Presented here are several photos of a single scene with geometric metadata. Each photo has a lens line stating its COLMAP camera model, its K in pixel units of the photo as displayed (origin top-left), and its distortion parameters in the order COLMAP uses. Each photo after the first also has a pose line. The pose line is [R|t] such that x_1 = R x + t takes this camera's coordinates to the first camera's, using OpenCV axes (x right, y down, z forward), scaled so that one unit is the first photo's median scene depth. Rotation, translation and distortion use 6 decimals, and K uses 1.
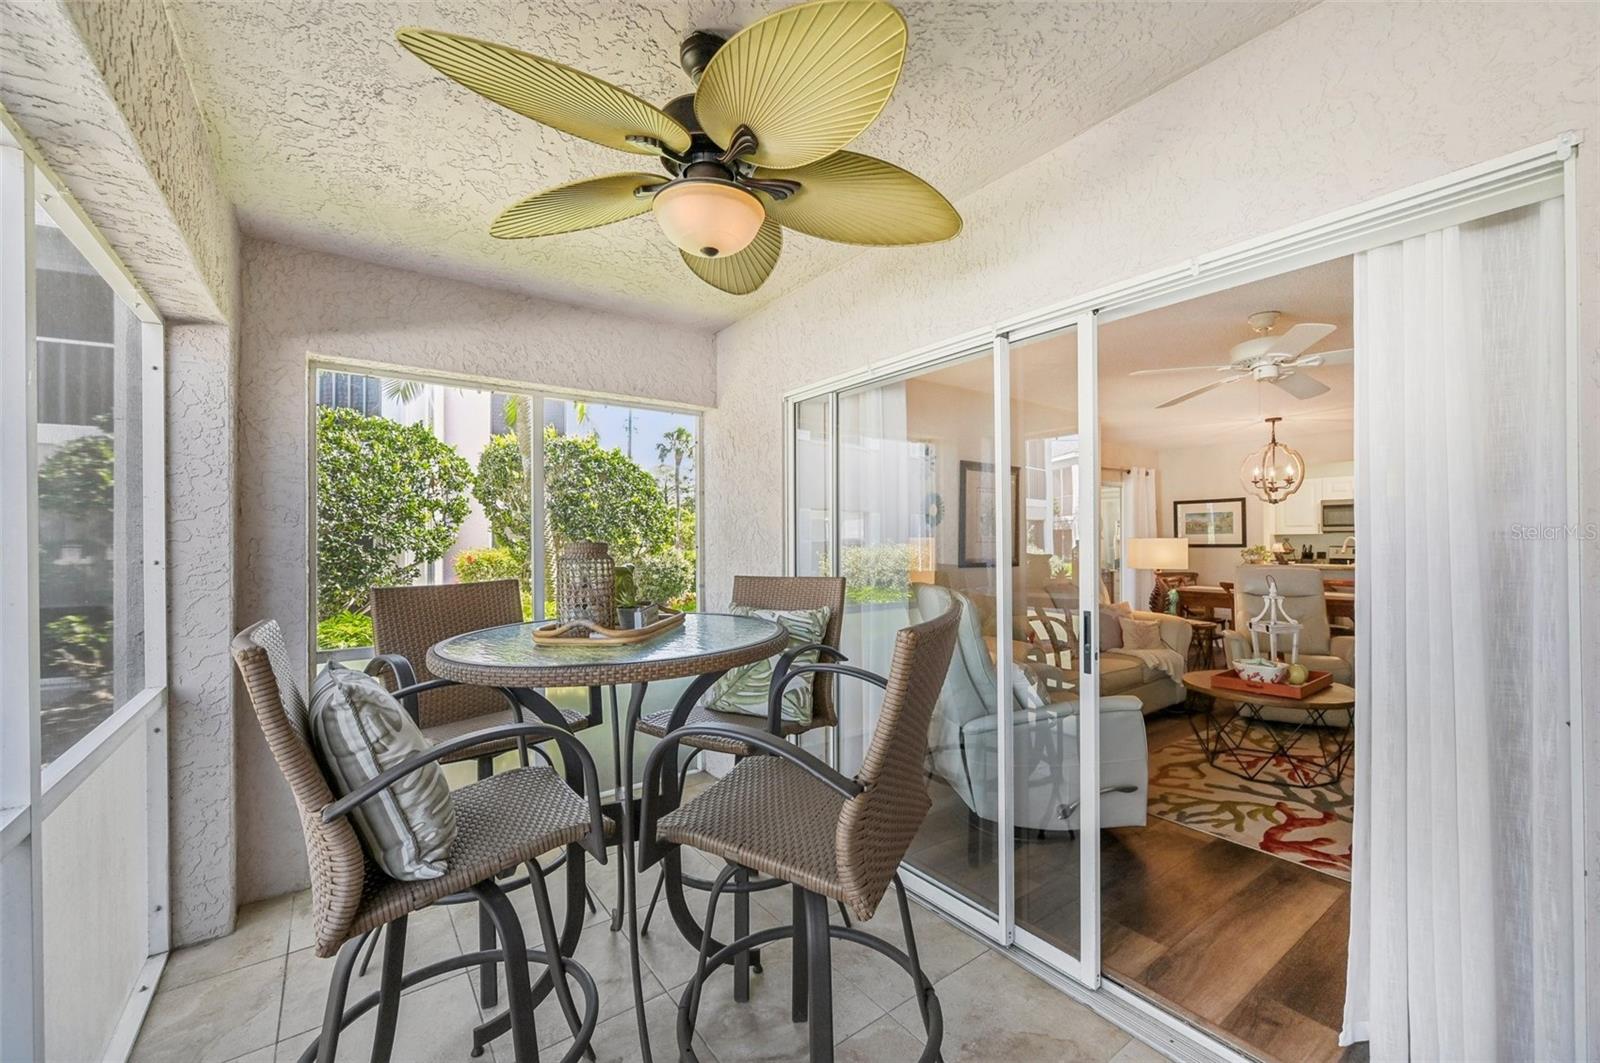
lens RADIAL K [[645.6, 0, 801.7], [0, 645.6, 541.6], [0, 0, 1]] dist [-0.000341, 0.000009]
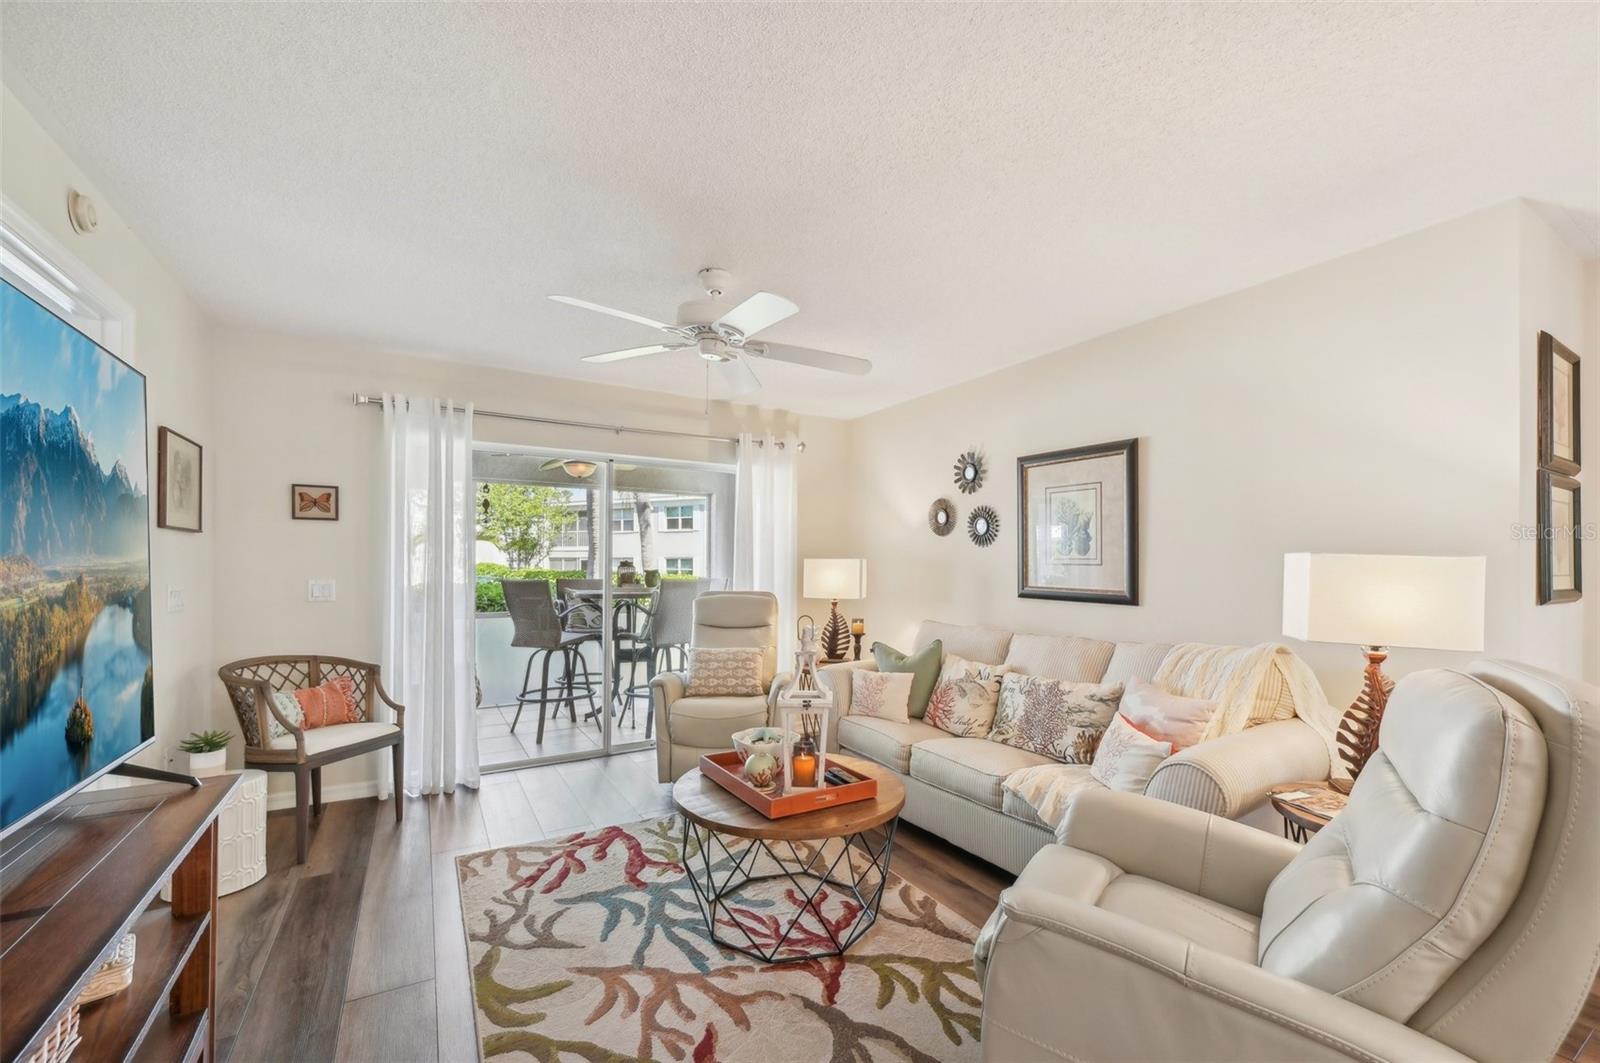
lens RADIAL K [[642.4, 0, 798.6], [0, 642.4, 566.3], [0, 0, 1]] dist [-0.000207, -0.000010]
pose [[-0.096124, 0.003028, -0.995365, 1.483039], [-0.008249, 0.999959, 0.003838, 0.005656], [0.995335, 0.008580, -0.096095, 1.170336]]
